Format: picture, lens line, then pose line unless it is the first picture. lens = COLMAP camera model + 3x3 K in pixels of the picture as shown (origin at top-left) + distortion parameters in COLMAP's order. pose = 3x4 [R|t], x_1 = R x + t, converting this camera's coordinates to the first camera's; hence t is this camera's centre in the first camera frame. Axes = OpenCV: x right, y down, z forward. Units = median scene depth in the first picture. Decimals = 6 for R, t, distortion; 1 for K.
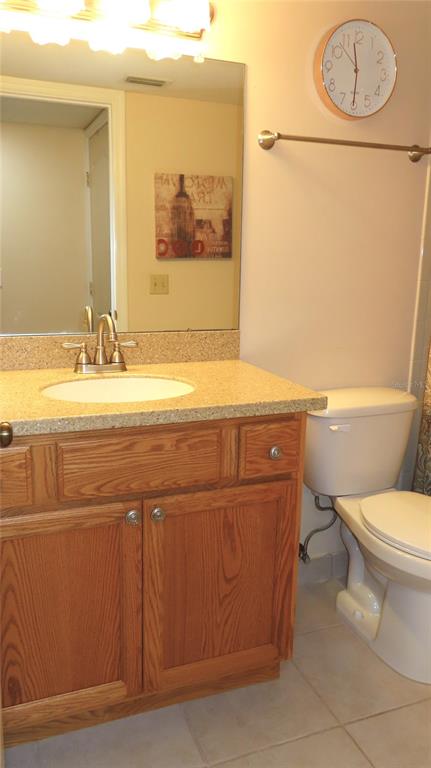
lens RADIAL K [[552.2, 0, 215.5], [0, 552.2, 384.0], [0, 0, 1]] dist [-0.004930, 0.004566]
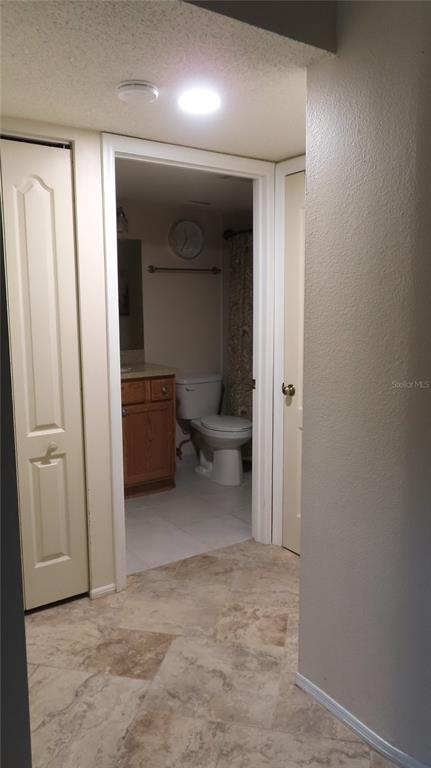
lens RADIAL K [[552.2, 0, 215.5], [0, 552.2, 384.0], [0, 0, 1]] dist [-0.004930, 0.004566]
pose [[0.970670, -0.055427, 0.233938, -0.278587], [0.073923, 0.994730, -0.071046, 0.303184], [-0.228768, 0.086256, 0.969652, -1.666745]]
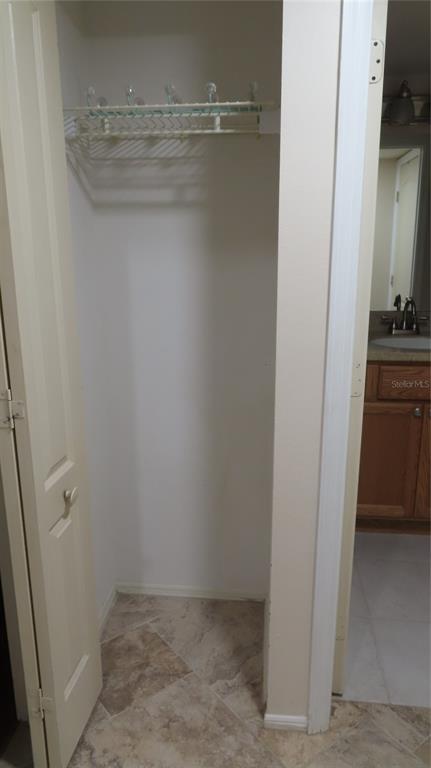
lens RADIAL K [[535.9, 0, 244.1], [0, 535.9, 382.5], [0, 0, 1]] dist [0.001314, 0.001809]
pose [[0.896887, 0.089345, -0.433142, 0.084328], [-0.078451, 0.995990, 0.043000, 0.103233], [0.435247, -0.004586, 0.900299, -0.753329]]
